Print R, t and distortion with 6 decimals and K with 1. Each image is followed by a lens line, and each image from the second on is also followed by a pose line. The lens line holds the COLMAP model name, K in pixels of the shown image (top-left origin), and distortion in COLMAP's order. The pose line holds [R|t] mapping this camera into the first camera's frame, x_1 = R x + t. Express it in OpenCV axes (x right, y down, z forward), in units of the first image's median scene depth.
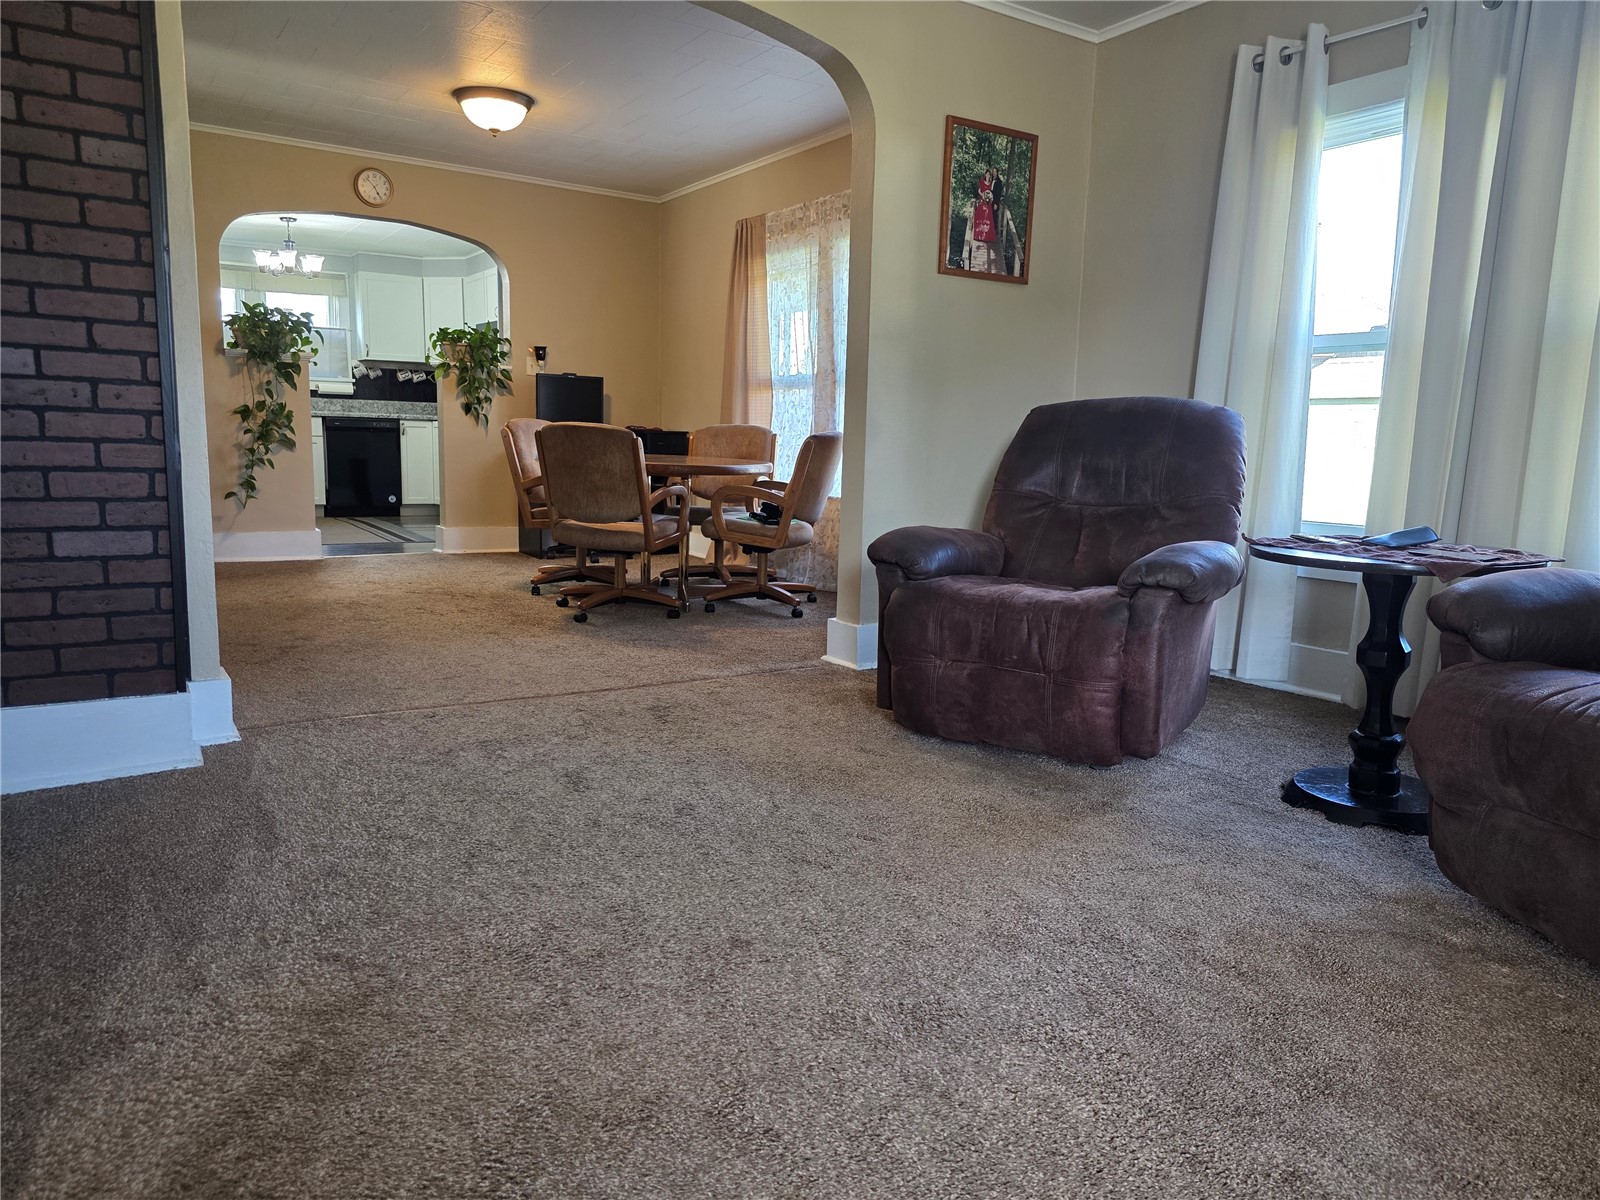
lens RADIAL K [[1076.8, 0, 790.0], [0, 1076.8, 594.8], [0, 0, 1]] dist [0.057604, -0.046282]
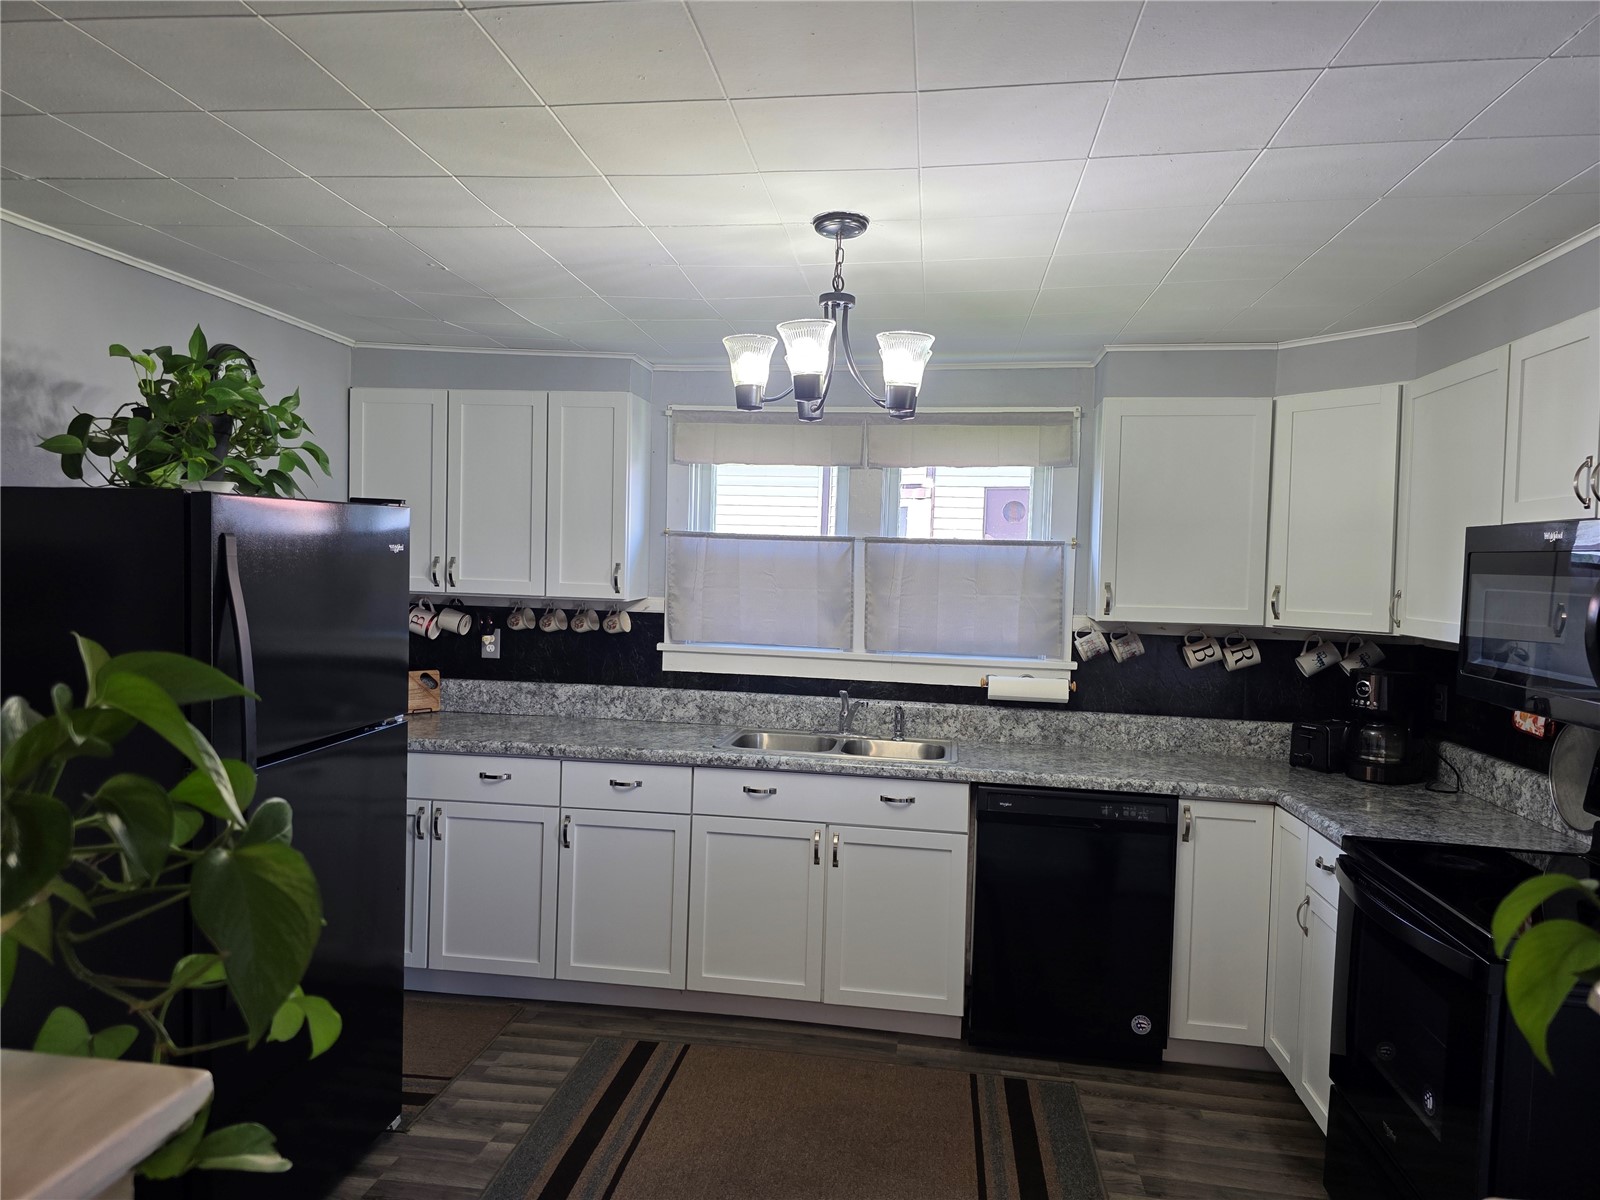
lens RADIAL K [[1076.8, 0, 790.0], [0, 1076.8, 594.8], [0, 0, 1]] dist [0.057604, -0.046282]
pose [[0.759080, 0.017220, -0.650769, -0.230668], [-0.110358, 0.988585, -0.102567, -0.177572], [0.641575, 0.149674, 0.752316, 0.653945]]
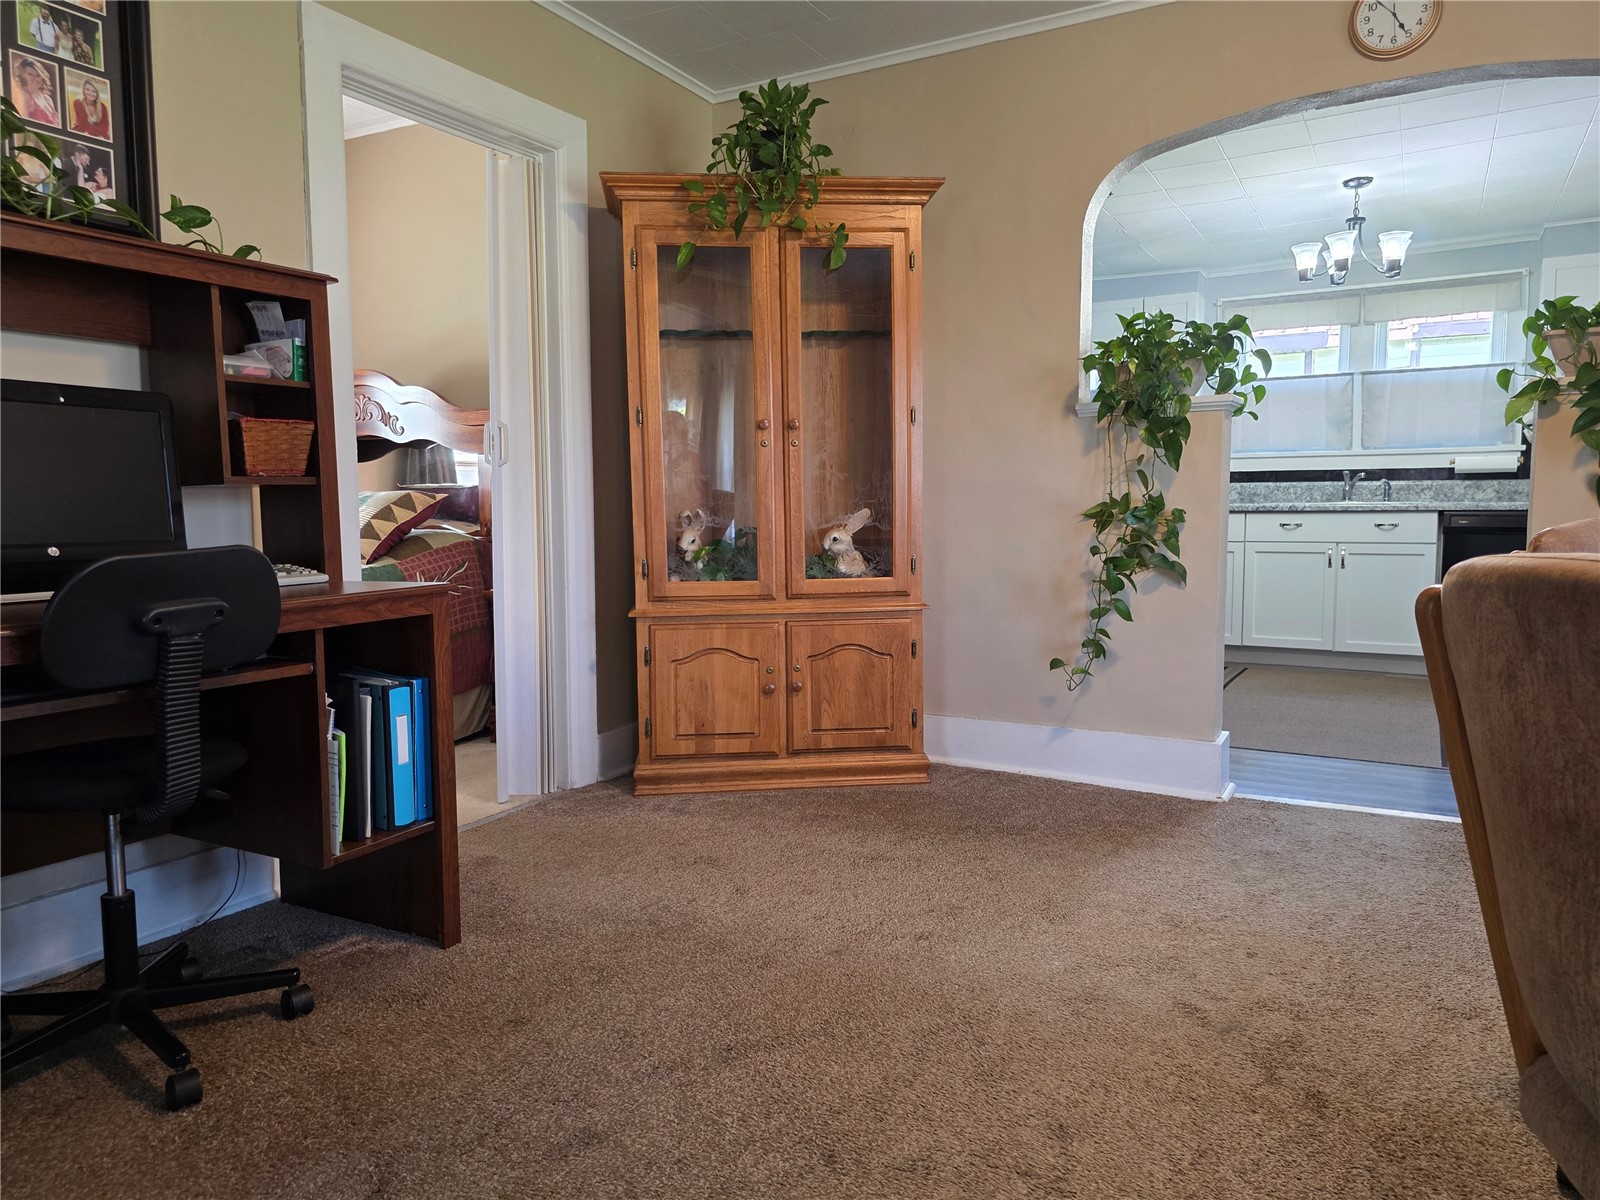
lens RADIAL K [[1089.1, 0, 795.0], [0, 1089.1, 593.2], [0, 0, 1]] dist [0.058648, -0.058905]
pose [[0.460624, 0.043191, -0.886544, -0.052686], [-0.117785, 0.992956, -0.012823, -0.067945], [0.879746, 0.110328, 0.462467, 0.403348]]
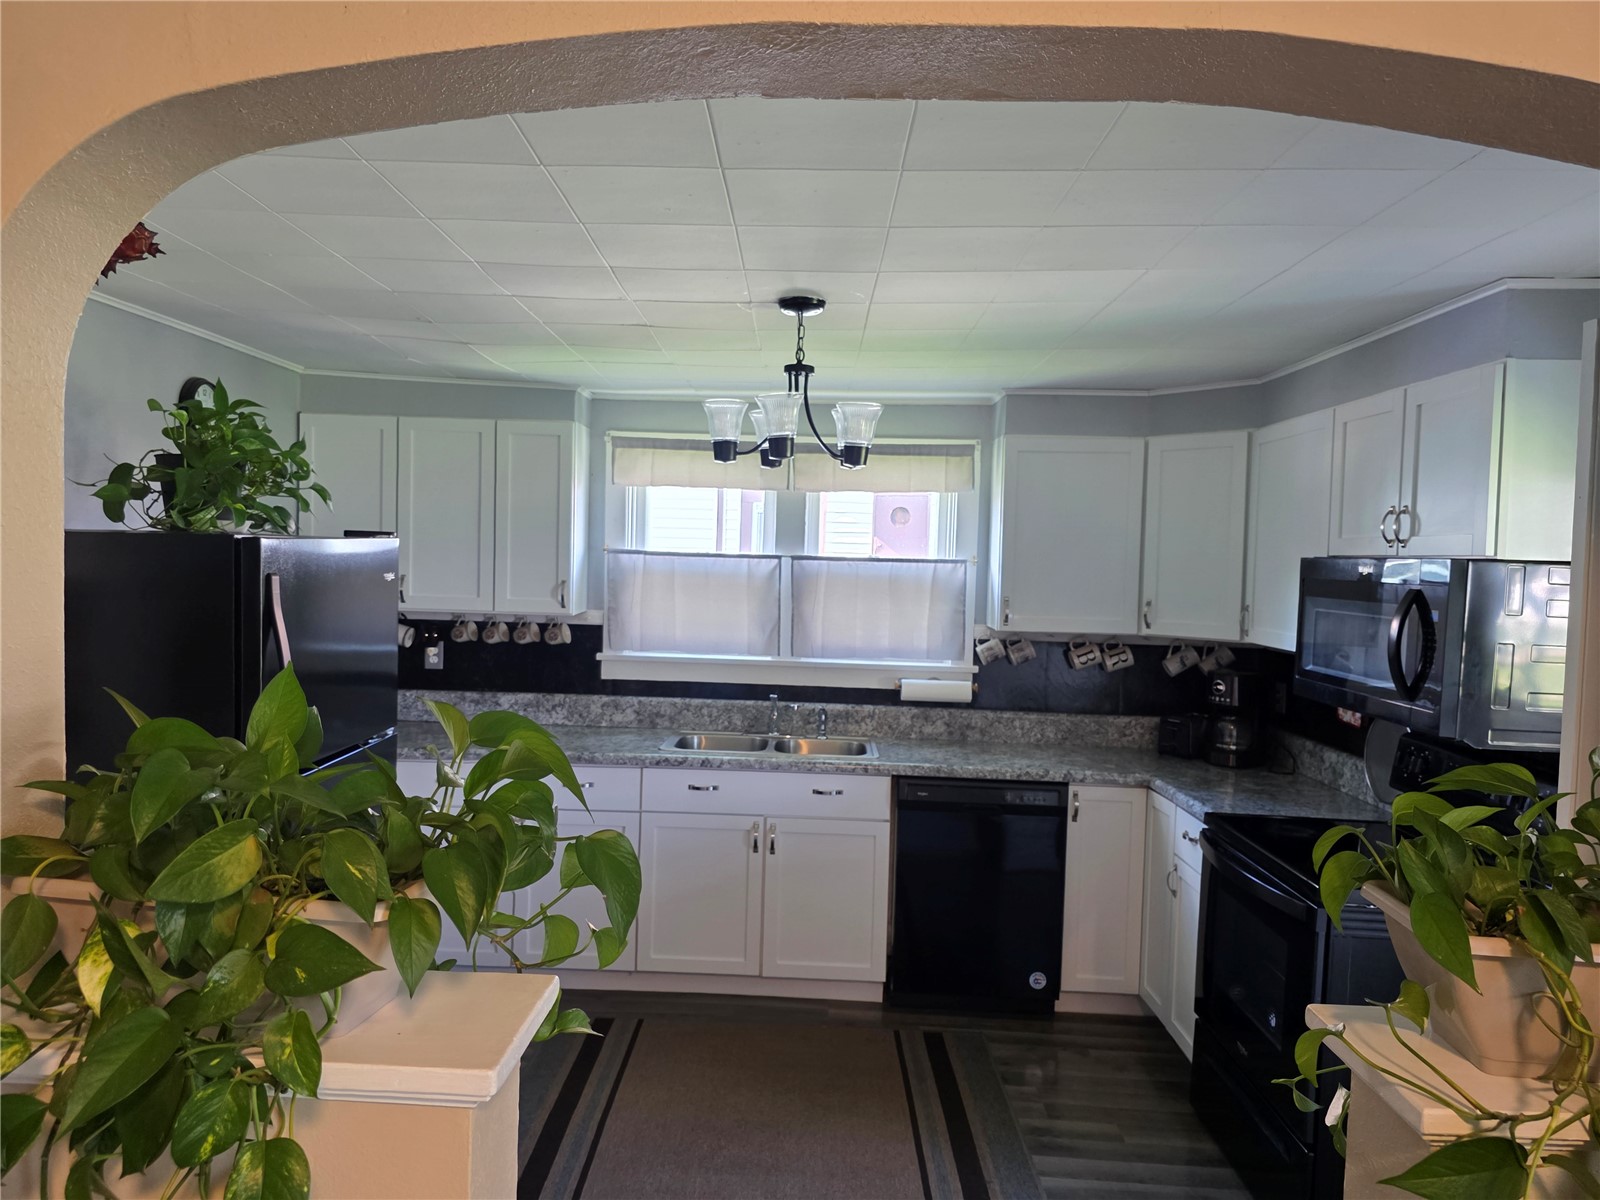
lens RADIAL K [[1083.9, 0, 787.9], [0, 1083.9, 600.8], [0, 0, 1]] dist [0.060418, -0.043423]
pose [[0.829509, 0.020315, -0.558124, -0.223119], [-0.092942, 0.990424, -0.102084, -0.179172], [0.550705, 0.136553, 0.823454, 0.604135]]
